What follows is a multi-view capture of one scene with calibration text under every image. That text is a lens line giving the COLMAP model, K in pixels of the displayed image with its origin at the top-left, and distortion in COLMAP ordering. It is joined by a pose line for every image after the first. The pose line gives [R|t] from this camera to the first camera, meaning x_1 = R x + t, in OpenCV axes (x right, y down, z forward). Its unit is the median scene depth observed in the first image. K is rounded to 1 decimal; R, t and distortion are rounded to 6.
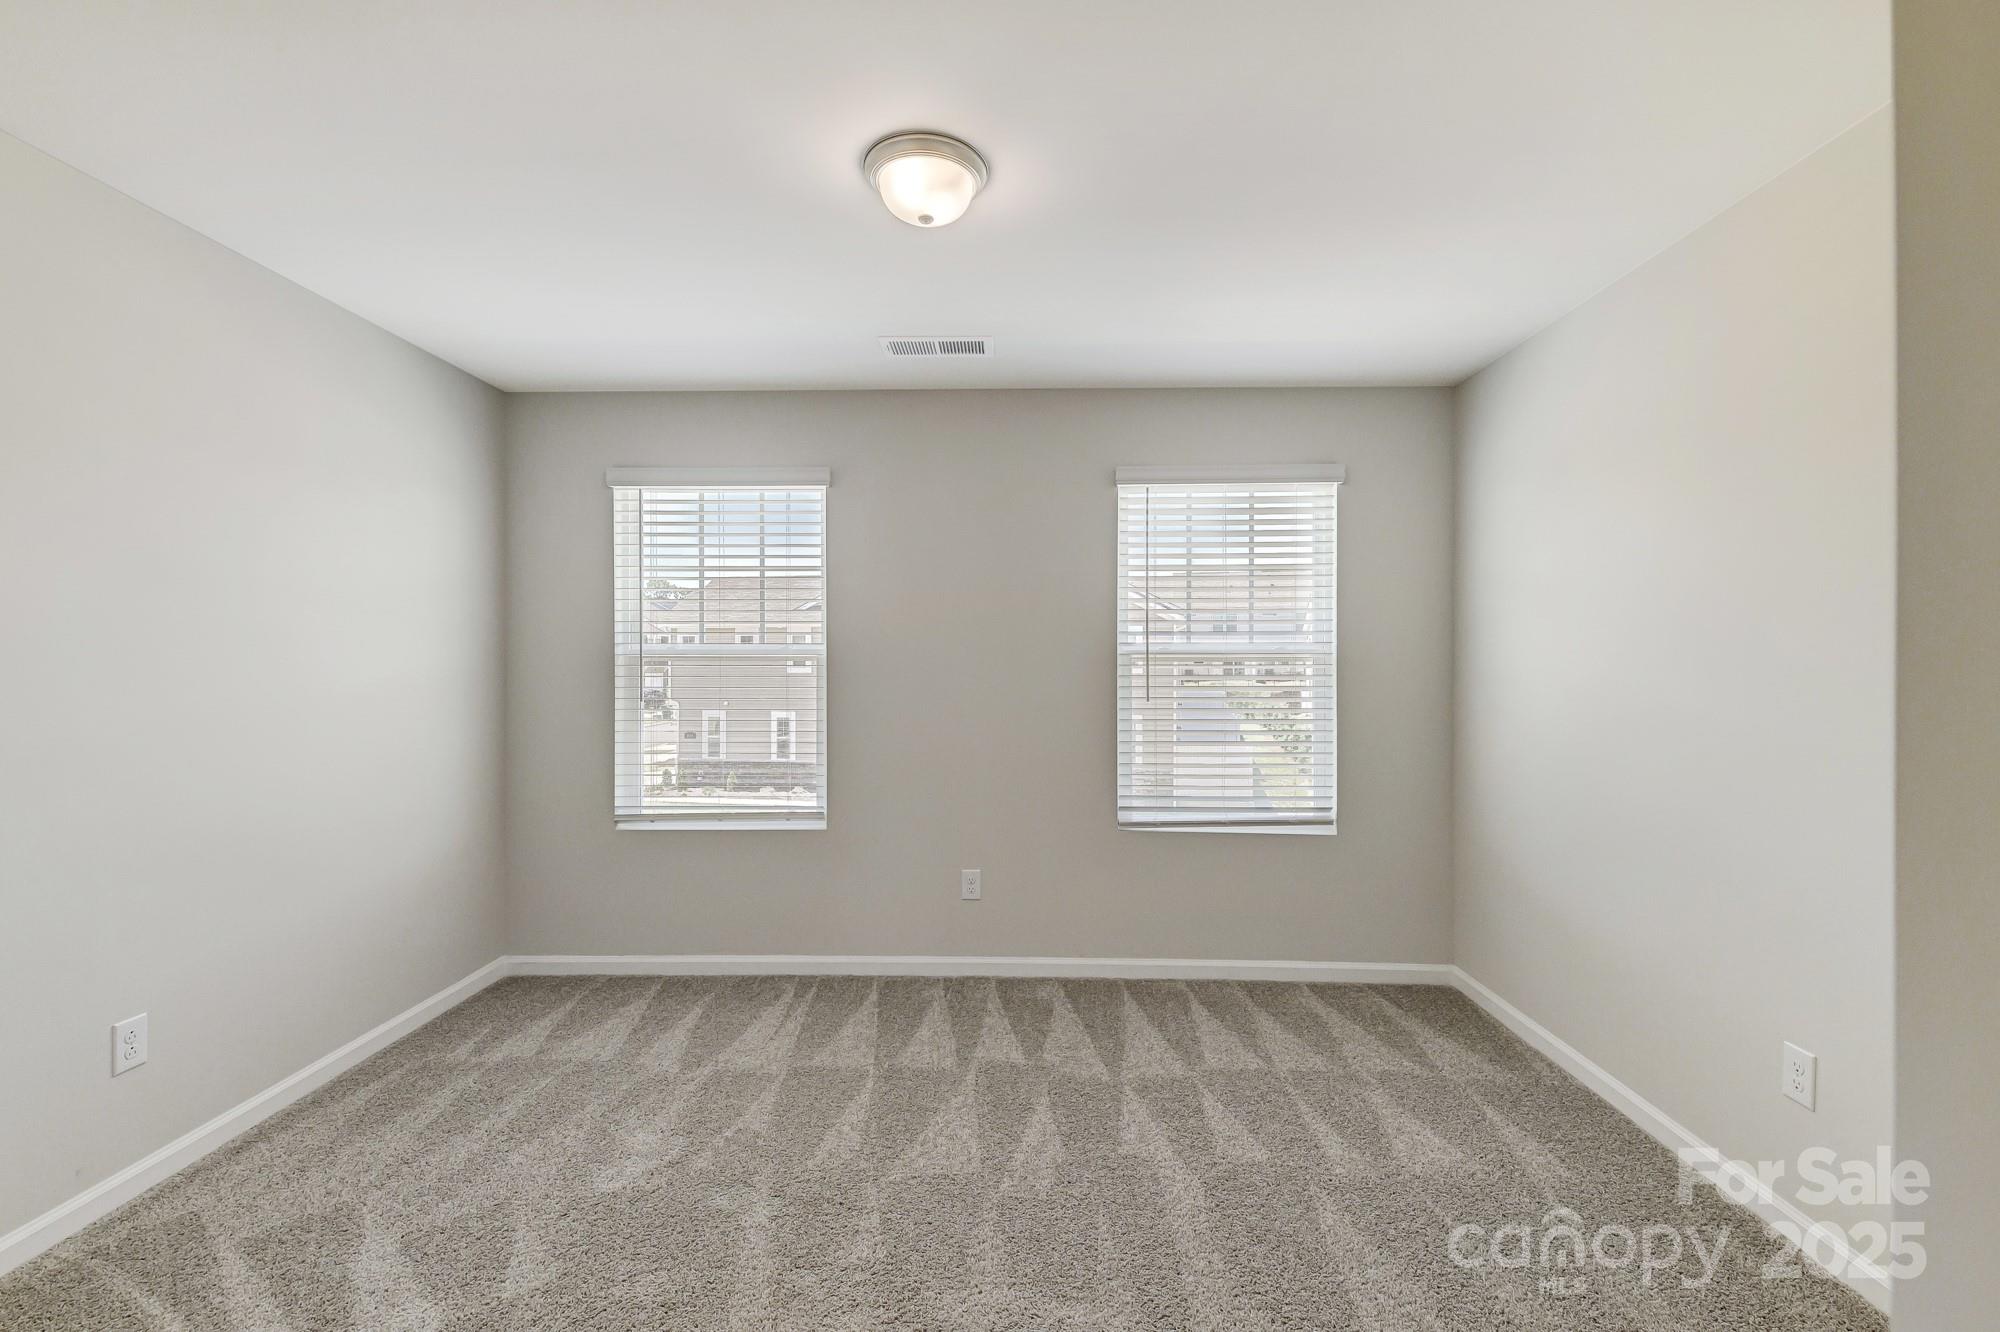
lens RADIAL K [[866.1, 0, 999.4], [0, 866.1, 659.1], [0, 0, 1]] dist [0.062993, -0.021296]
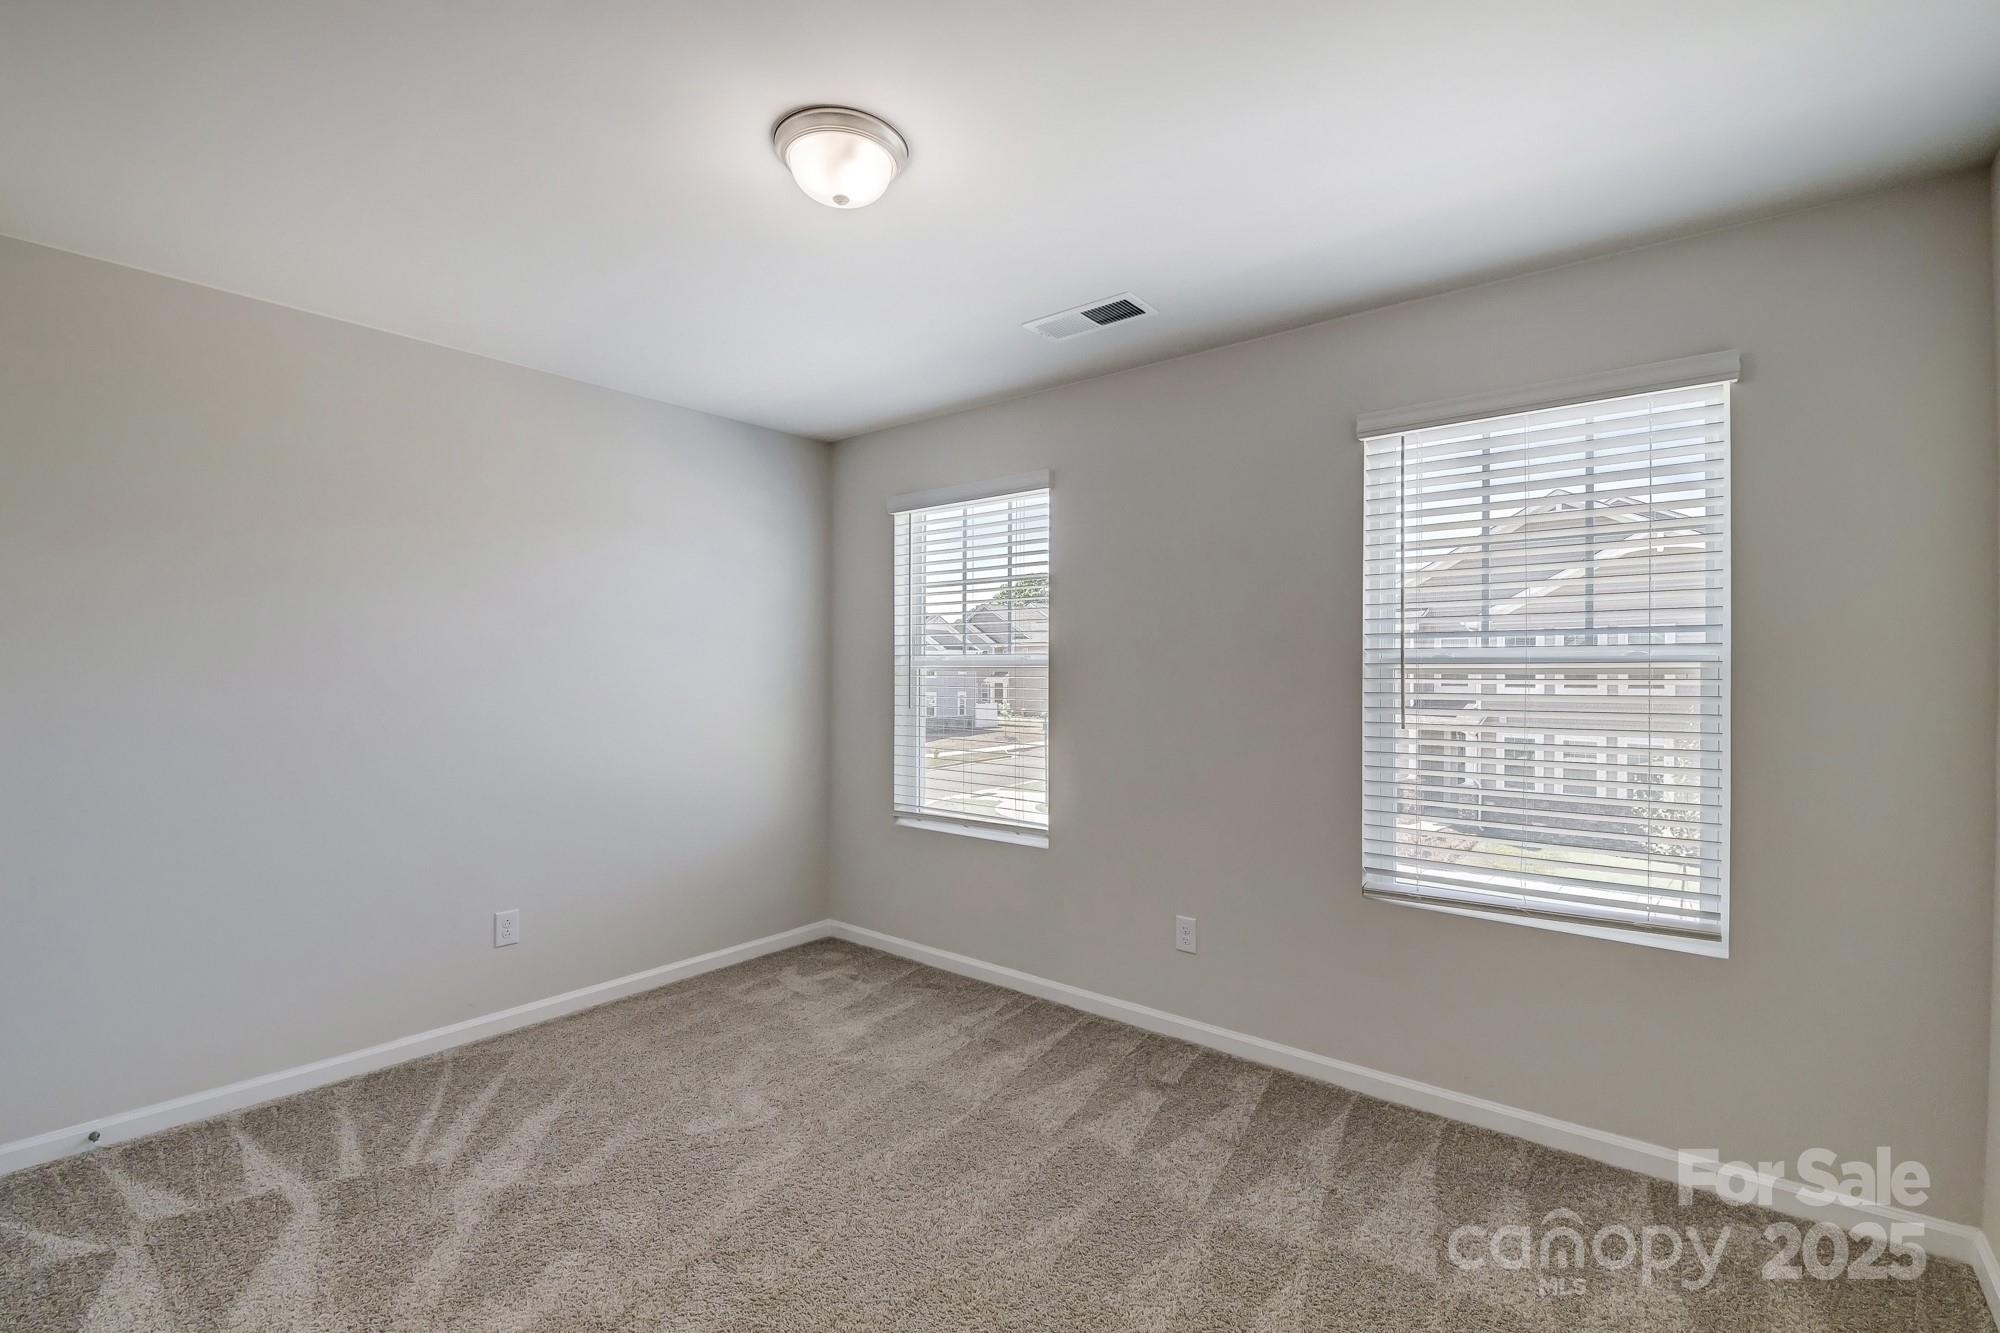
lens RADIAL K [[877.9, 0, 1000.0], [0, 877.9, 666.5], [0, 0, 1]] dist [-0.001666, -0.000291]
pose [[0.796086, -0.000884, -0.605183, 0.360526], [0.002004, 0.999997, 0.001176, -0.005031], [0.605180, -0.002149, 0.796086, 0.214822]]
